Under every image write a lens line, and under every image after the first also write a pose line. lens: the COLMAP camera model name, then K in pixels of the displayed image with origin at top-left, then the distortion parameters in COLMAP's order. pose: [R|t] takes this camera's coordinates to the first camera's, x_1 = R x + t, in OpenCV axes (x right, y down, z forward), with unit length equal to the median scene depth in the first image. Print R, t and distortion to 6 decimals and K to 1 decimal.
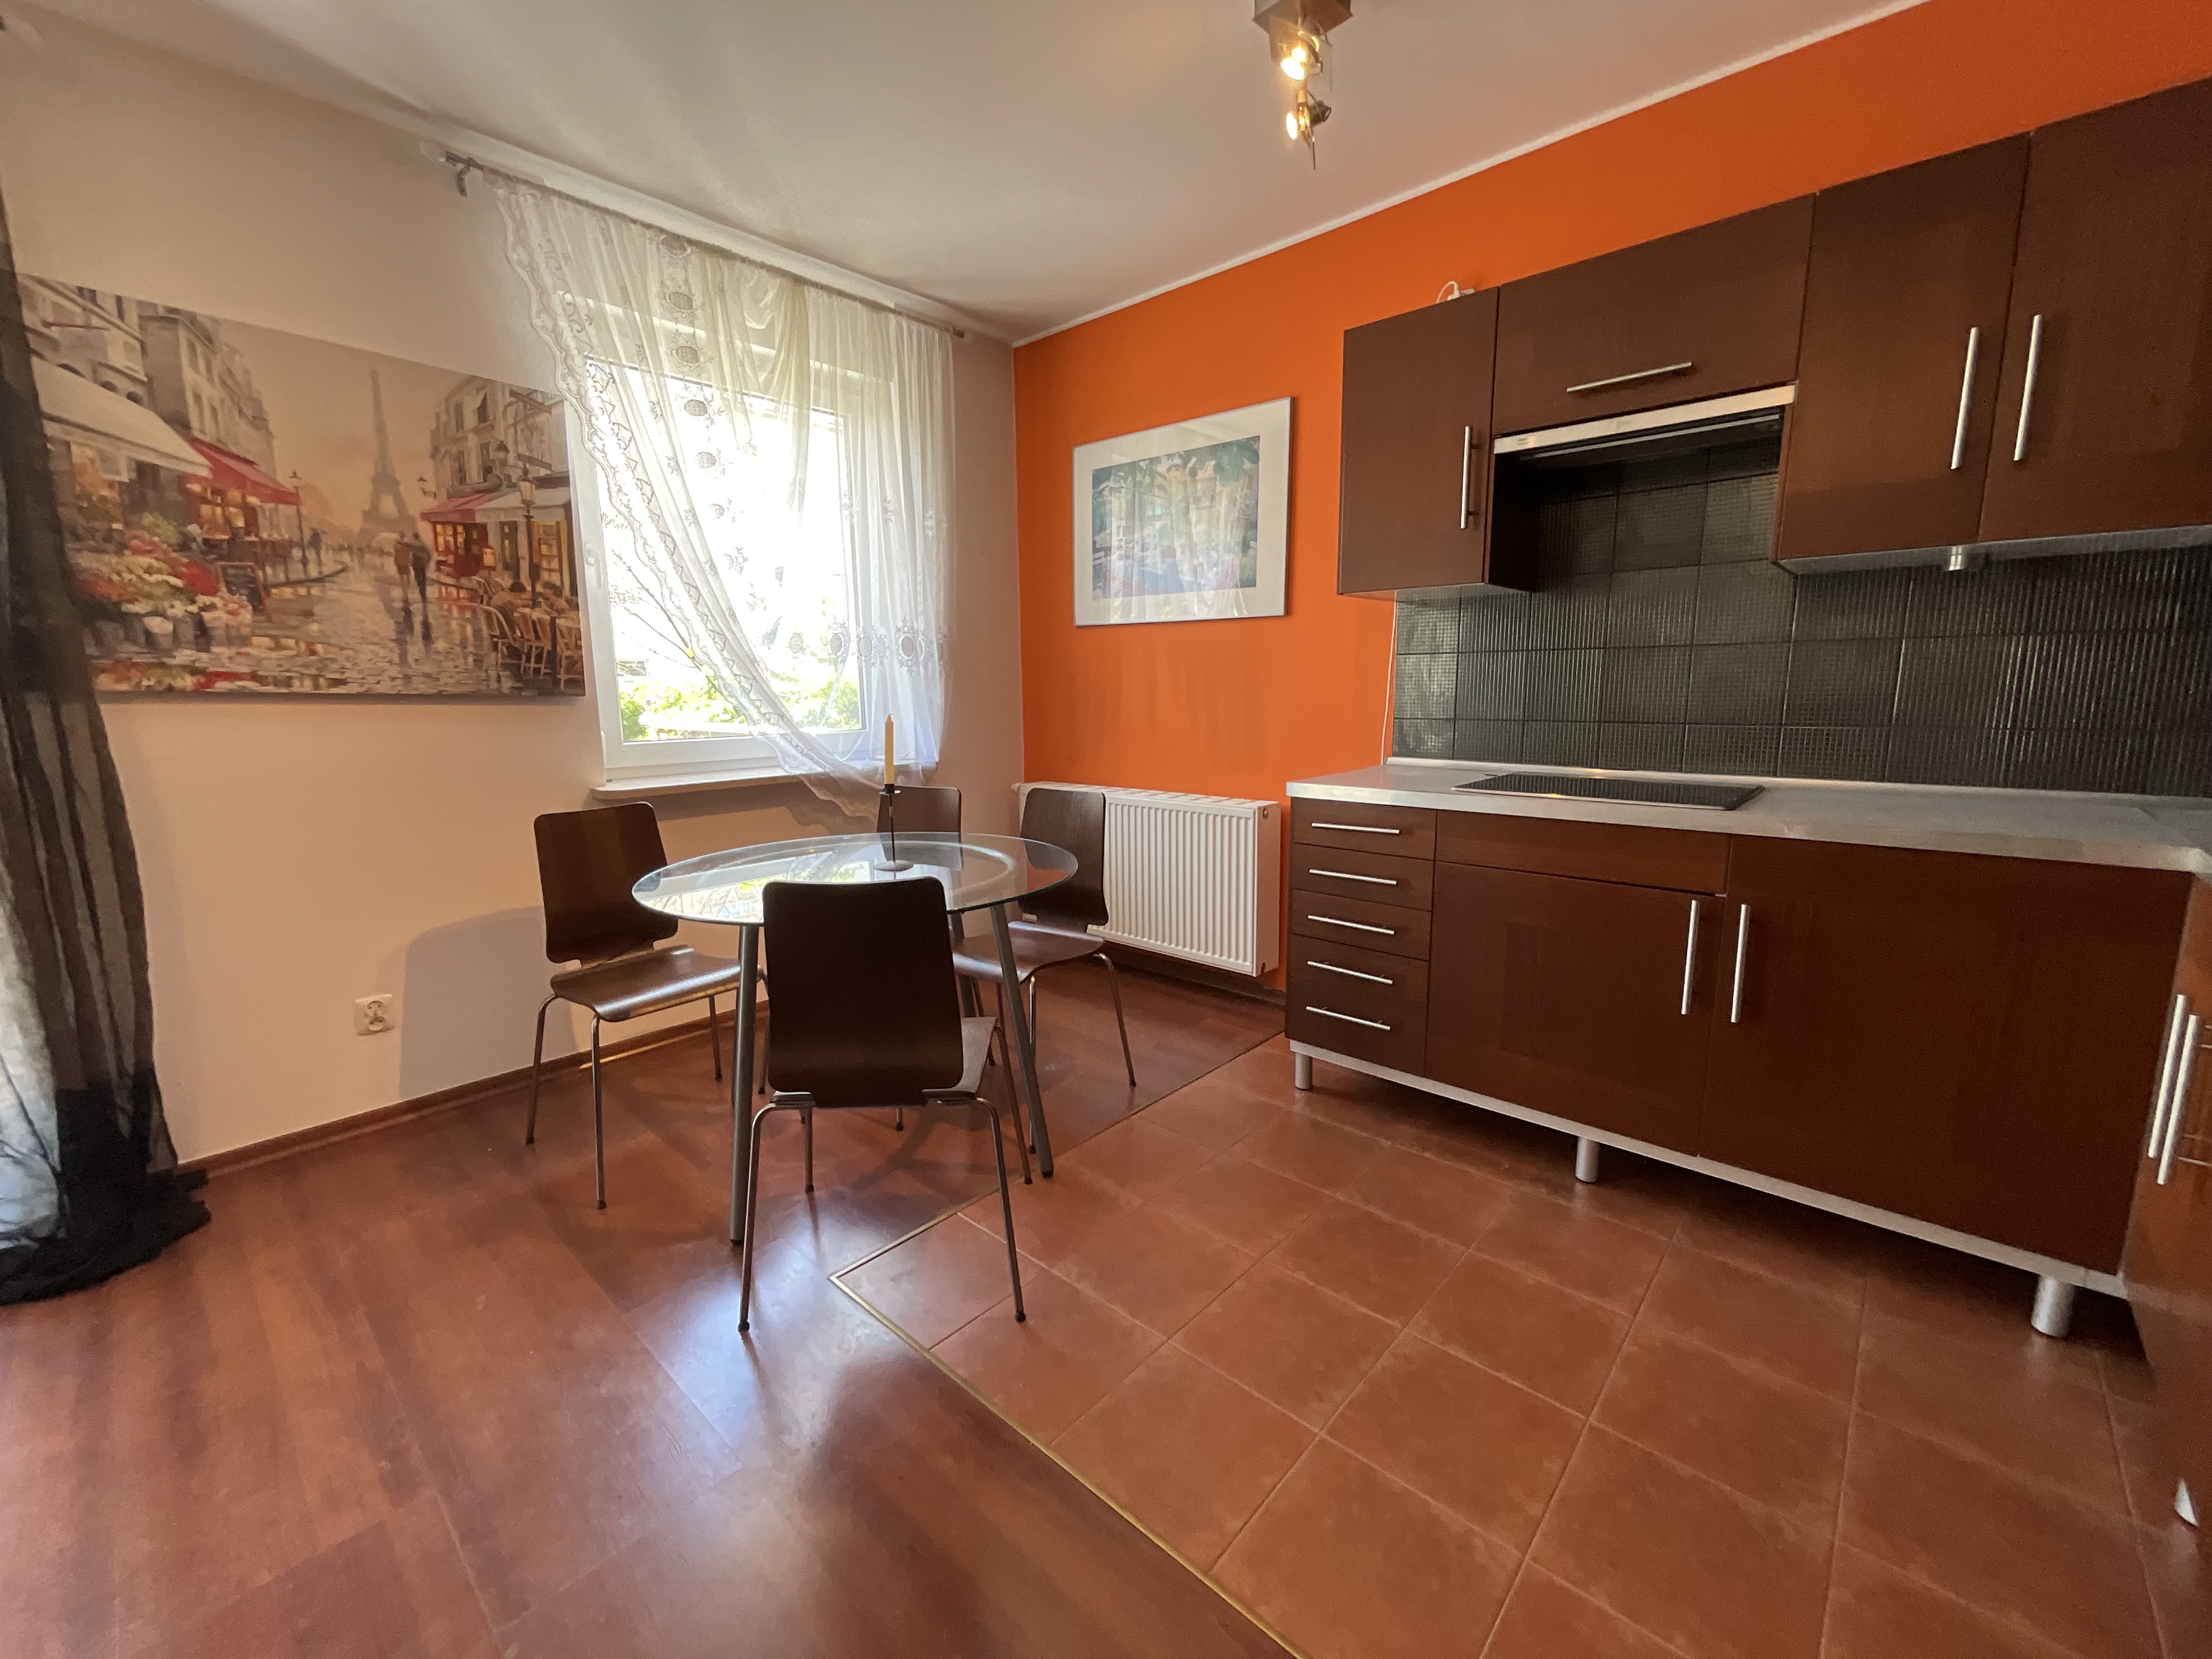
lens RADIAL K [[899.1, 0, 1104.4], [0, 899.1, 828.4], [0, 0, 1]] dist [0.002414, -0.000905]
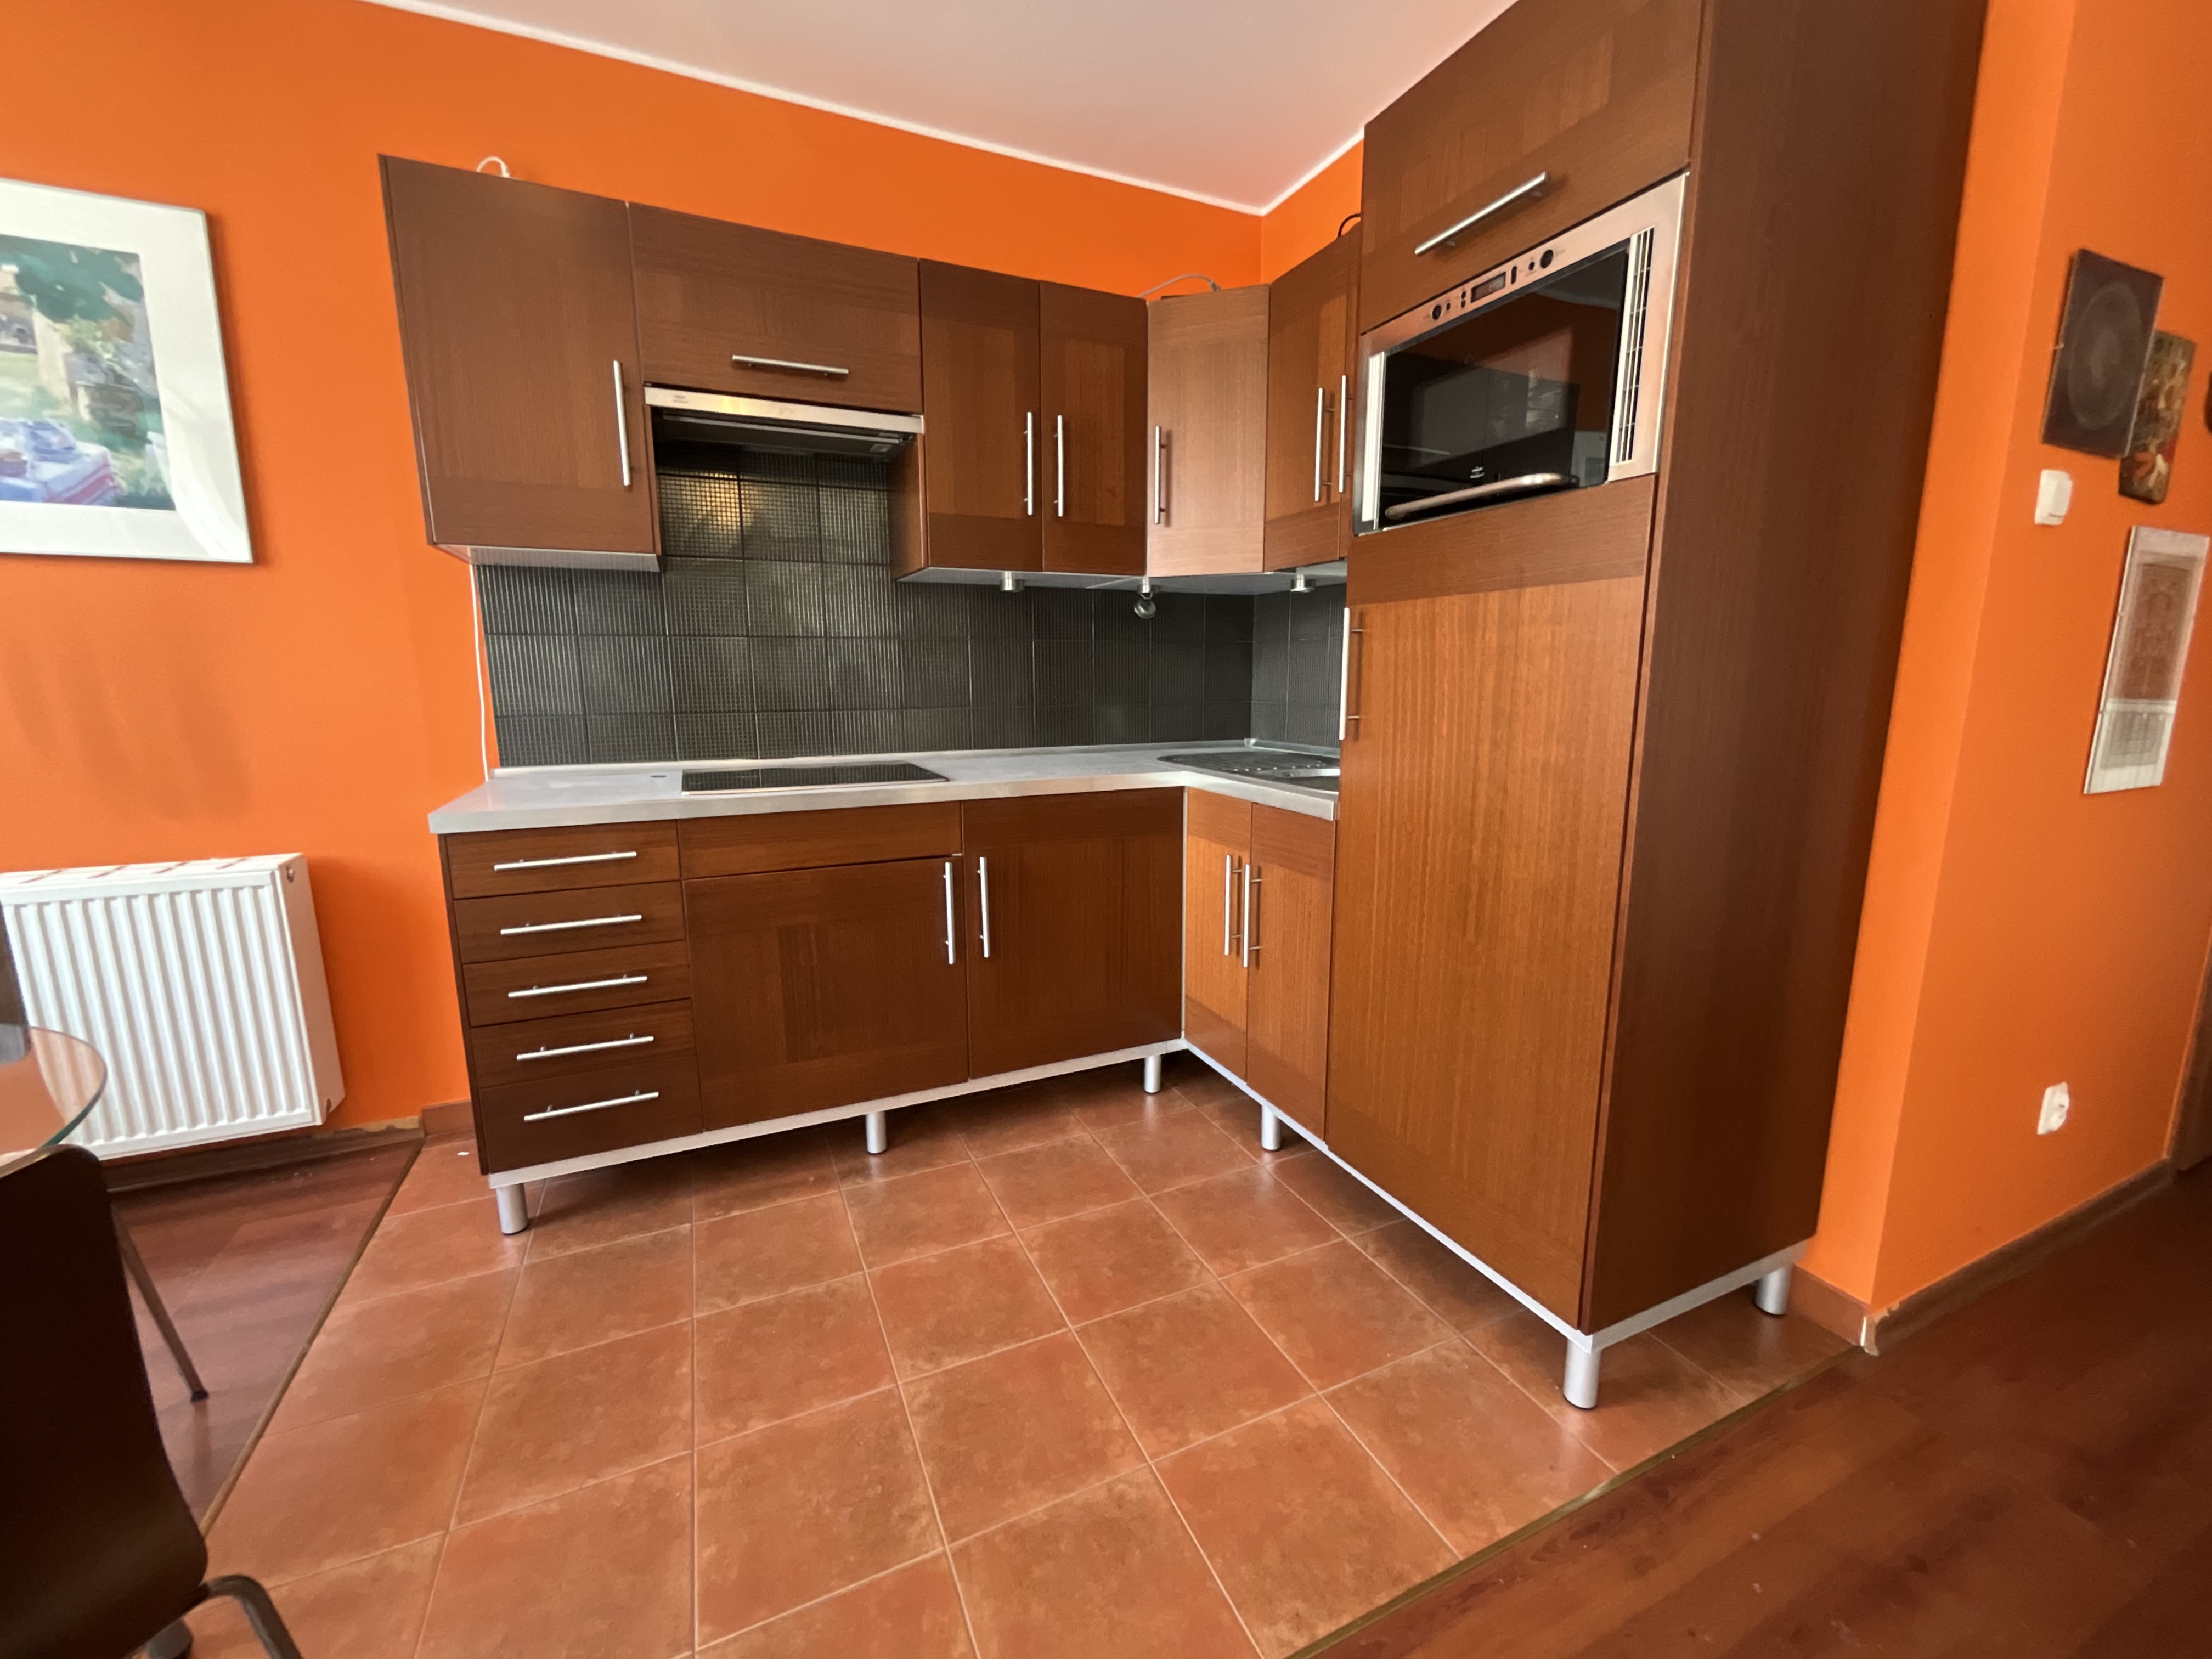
lens RADIAL K [[899.1, 0, 1100.7], [0, 899.1, 830.0], [0, 0, 1]] dist [0.002414, -0.000905]
pose [[0.394868, -0.148526, 0.906653, -0.223294], [0.145762, 0.984475, 0.097792, -0.033589], [-0.907101, 0.093541, 0.410387, 0.273971]]
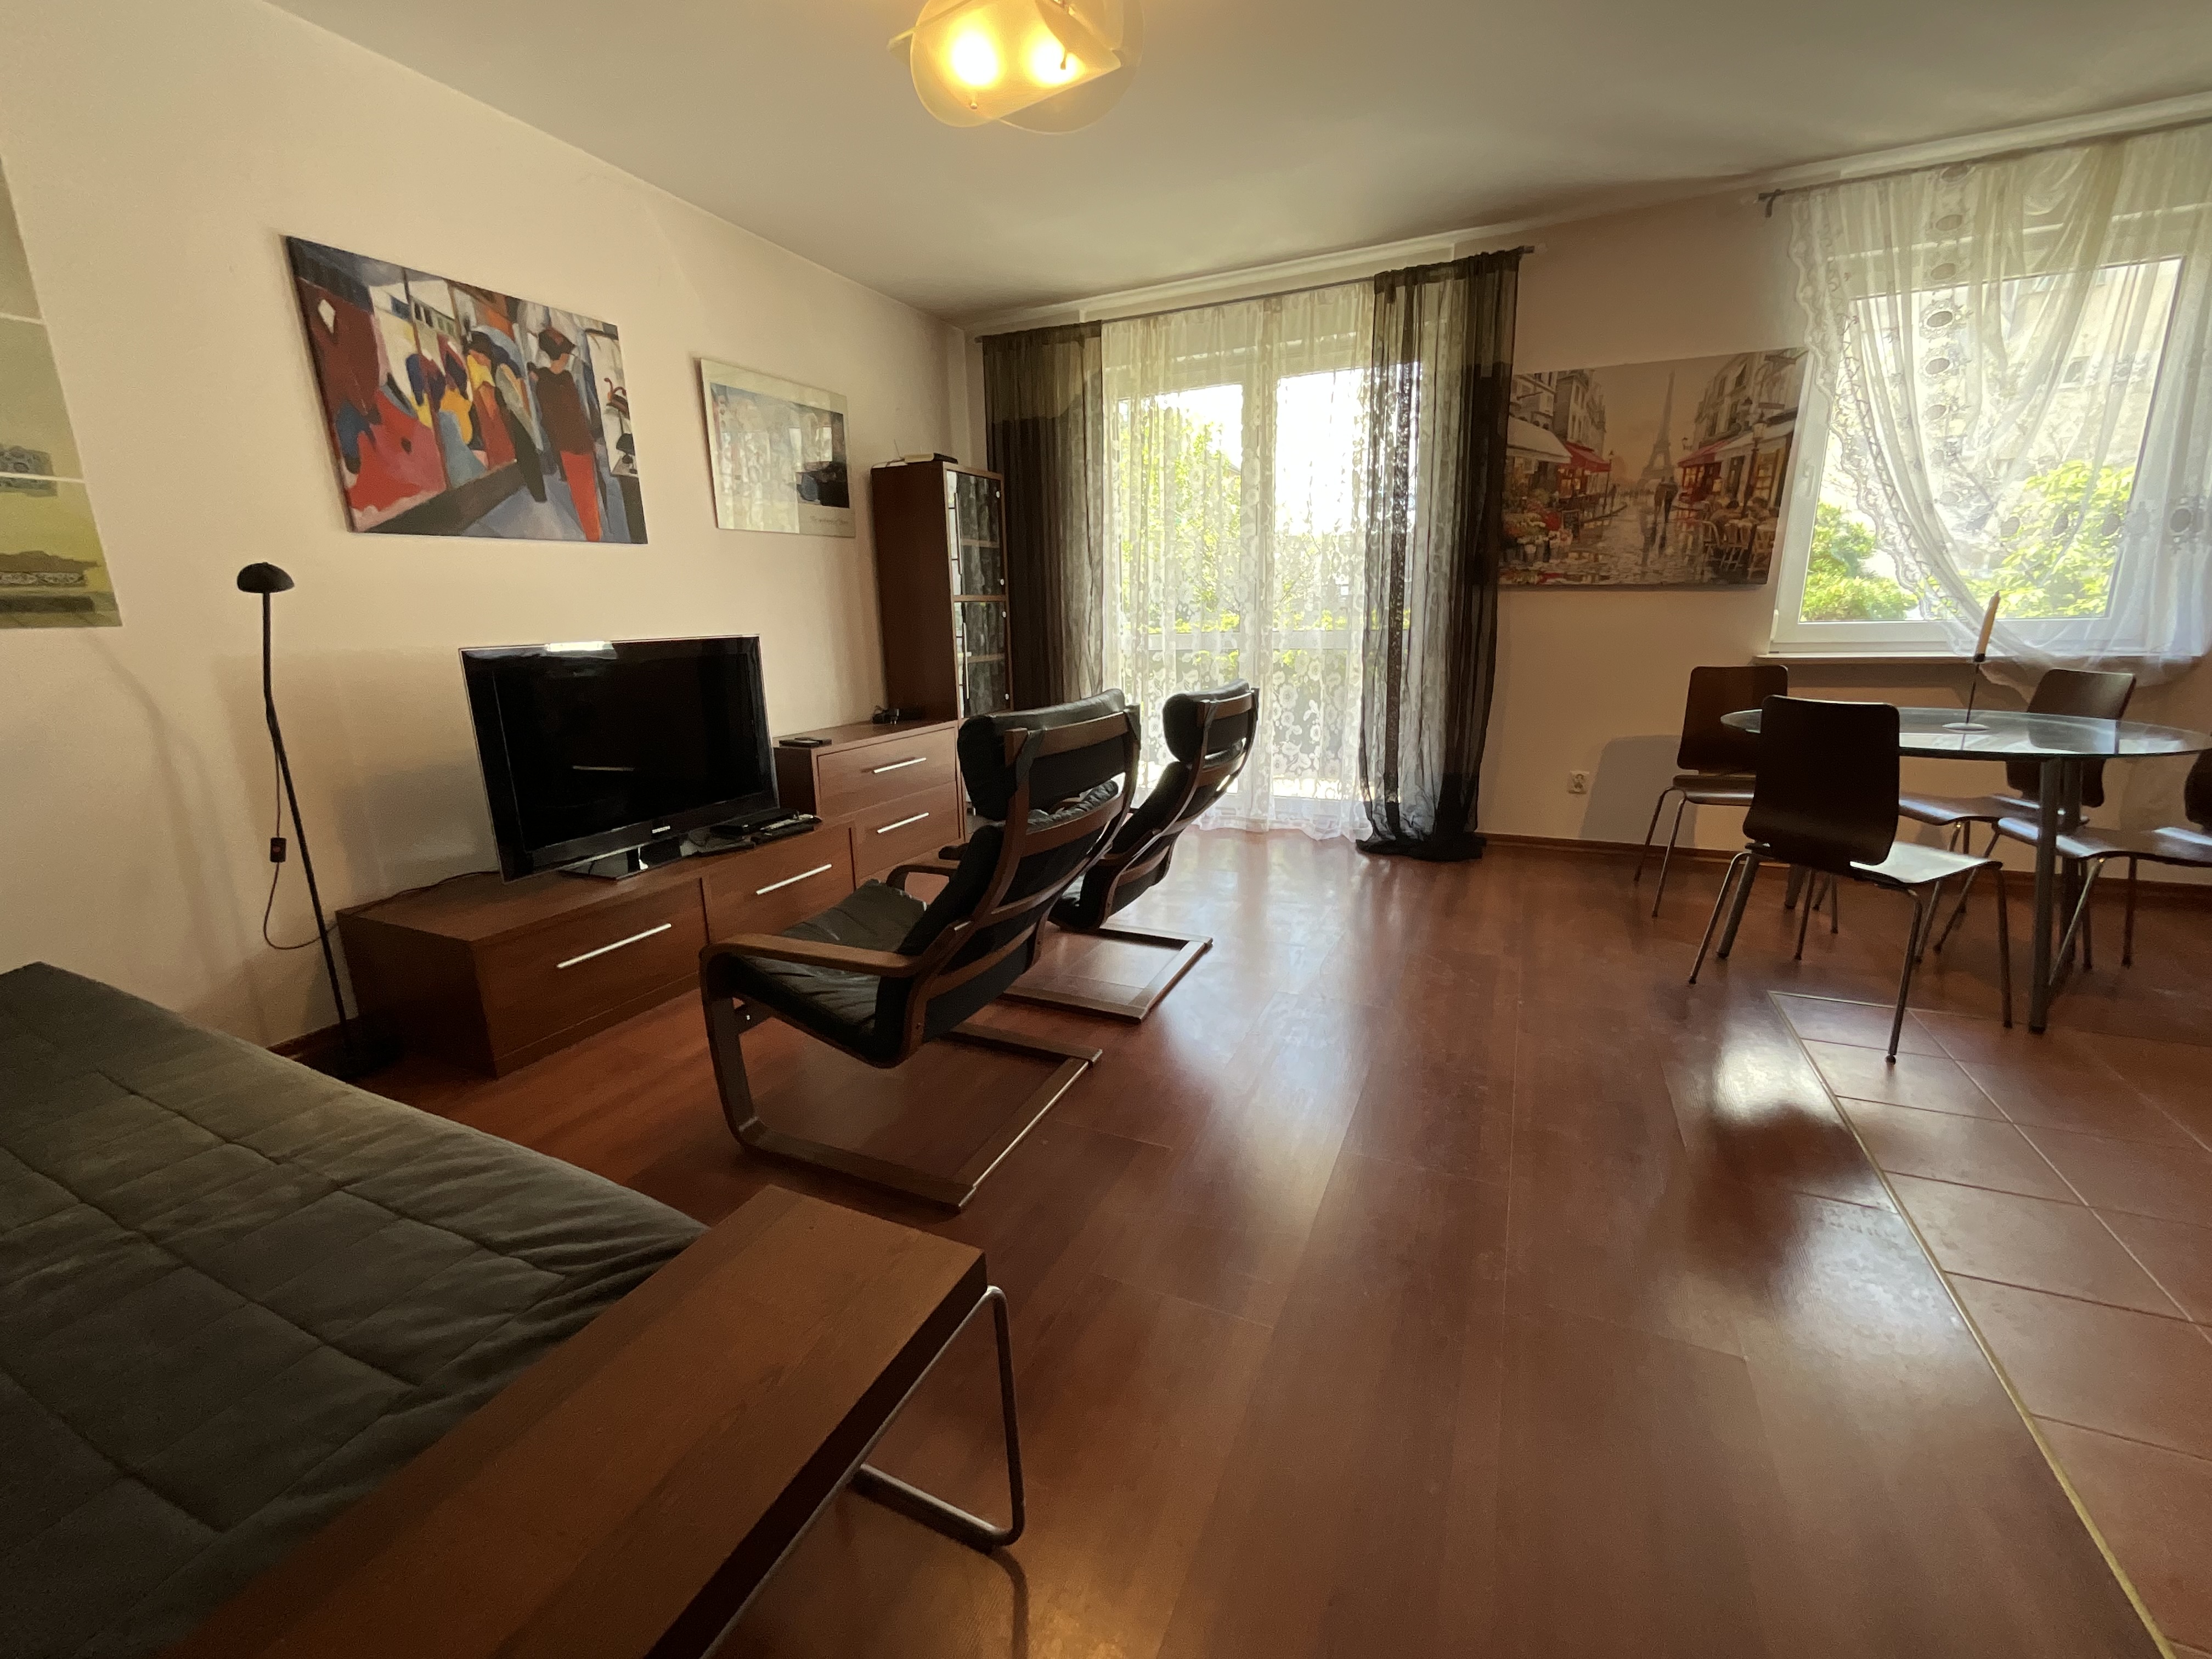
lens RADIAL K [[899.1, 0, 1109.6], [0, 899.1, 833.2], [0, 0, 1]] dist [0.002414, -0.000905]
pose [[0.306933, 0.229264, -0.923705, 0.492741], [-0.133328, 0.971339, 0.196784, 0.087951], [0.942346, 0.062756, 0.328704, -0.366011]]
